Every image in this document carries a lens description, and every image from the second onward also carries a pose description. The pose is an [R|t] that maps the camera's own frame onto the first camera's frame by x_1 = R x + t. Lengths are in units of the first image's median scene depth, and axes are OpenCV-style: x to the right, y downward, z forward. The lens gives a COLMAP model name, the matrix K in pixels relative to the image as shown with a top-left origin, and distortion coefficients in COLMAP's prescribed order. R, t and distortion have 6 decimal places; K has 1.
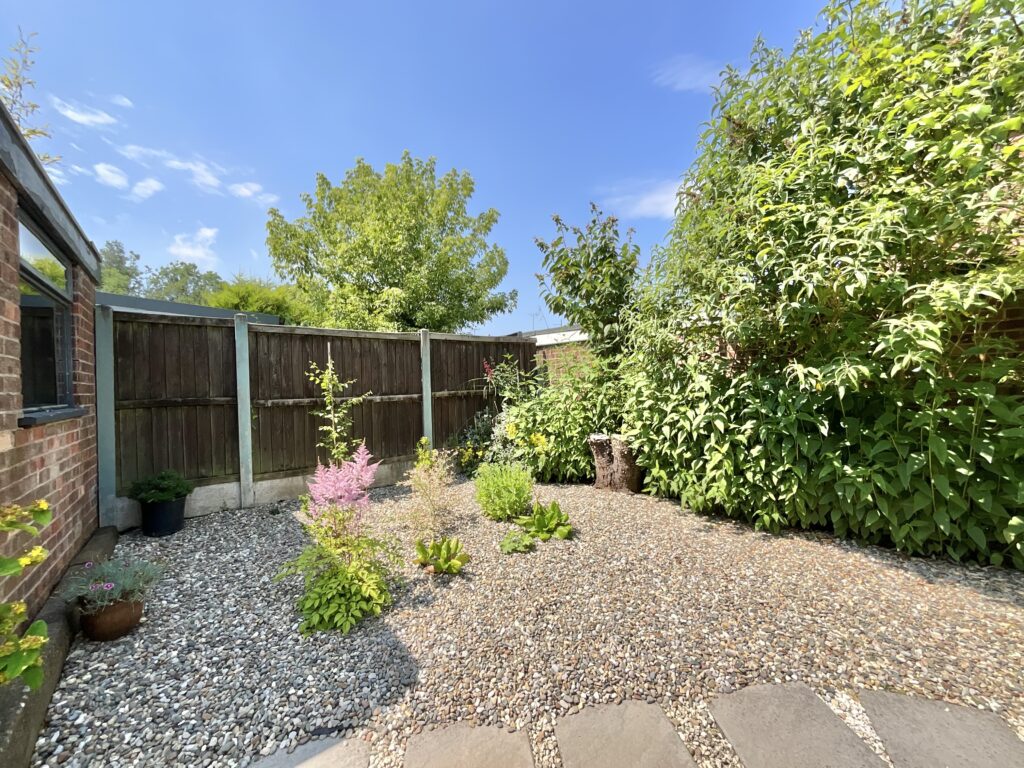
lens RADIAL K [[417.5, 0, 511.5], [0, 417.5, 390.7], [0, 0, 1]] dist [-0.000438, -0.000142]
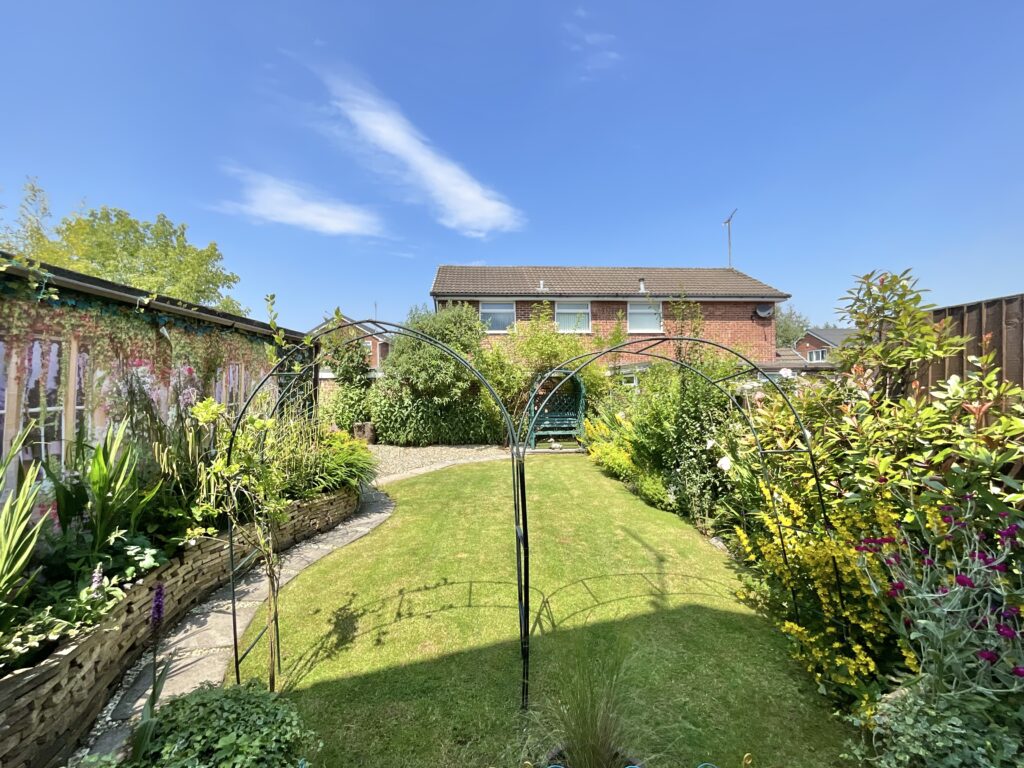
lens RADIAL K [[417.5, 0, 511.8], [0, 417.5, 386.7], [0, 0, 1]] dist [-0.000438, -0.000142]
pose [[0.585416, 0.022281, 0.810427, -1.868667], [0.004755, 0.999511, -0.030915, -0.033999], [-0.810719, 0.021952, 0.585024, -1.698773]]
